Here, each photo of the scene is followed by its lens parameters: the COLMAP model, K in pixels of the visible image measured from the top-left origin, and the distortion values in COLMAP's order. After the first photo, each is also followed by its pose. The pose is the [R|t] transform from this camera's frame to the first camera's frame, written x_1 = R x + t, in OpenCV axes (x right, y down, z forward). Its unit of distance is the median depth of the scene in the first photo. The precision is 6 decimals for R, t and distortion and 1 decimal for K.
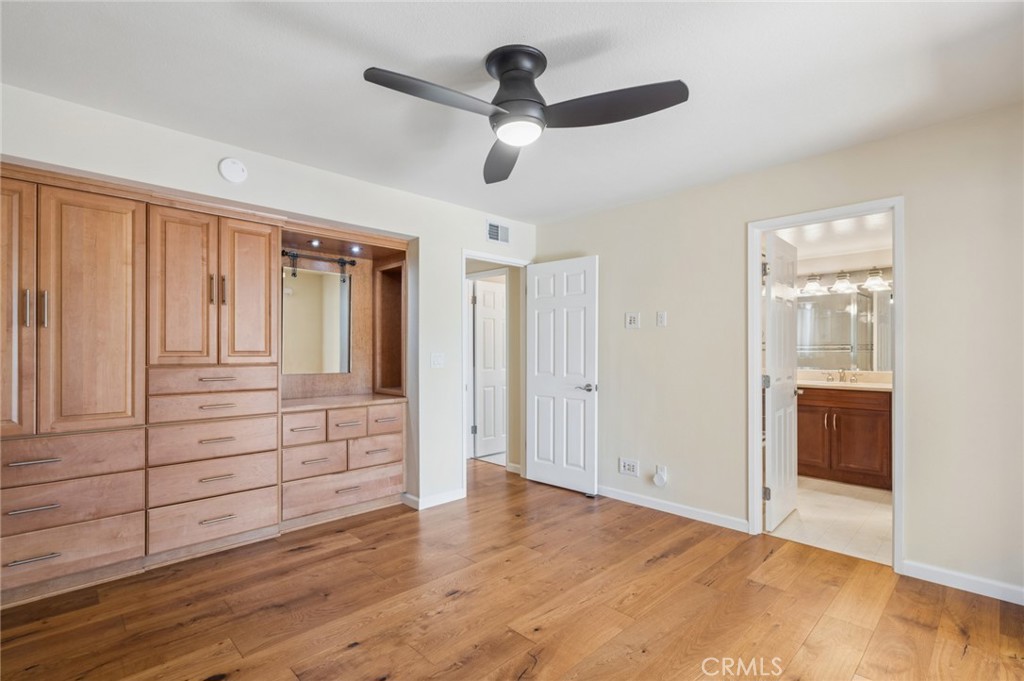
lens RADIAL K [[475.1, 0, 512.0], [0, 475.1, 340.5], [0, 0, 1]] dist [0.001067, 0.000992]
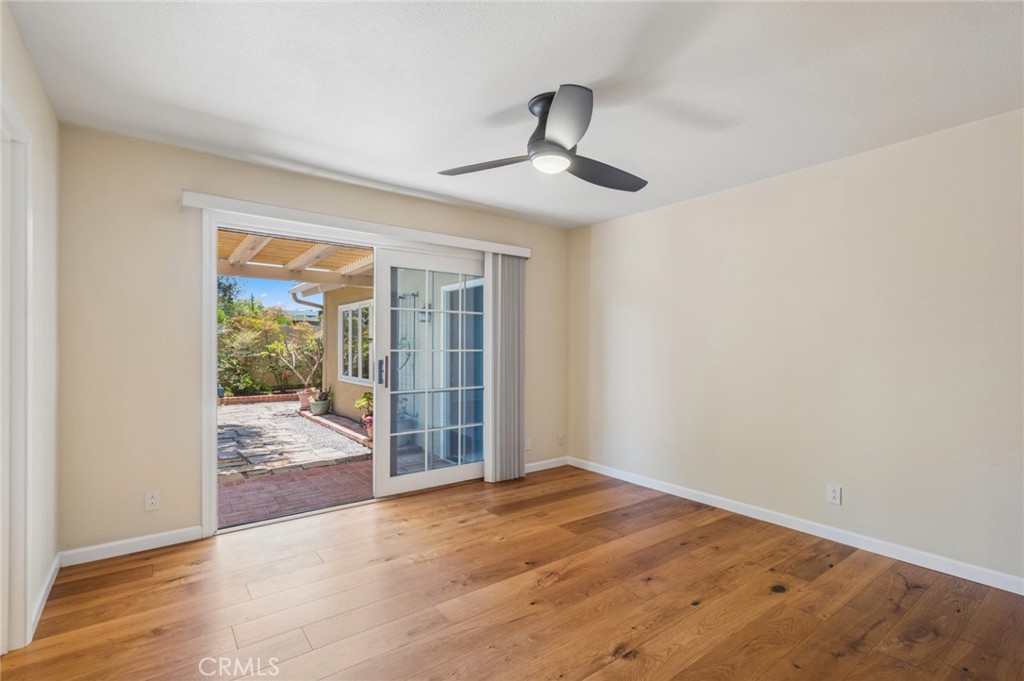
lens RADIAL K [[475.1, 0, 512.0], [0, 475.1, 340.5], [0, 0, 1]] dist [0.001067, 0.000992]
pose [[-0.992524, -0.007039, 0.121844, -0.025158], [-0.008977, 0.999842, -0.015366, 0.025171], [-0.121717, -0.016344, -0.992430, 1.916630]]
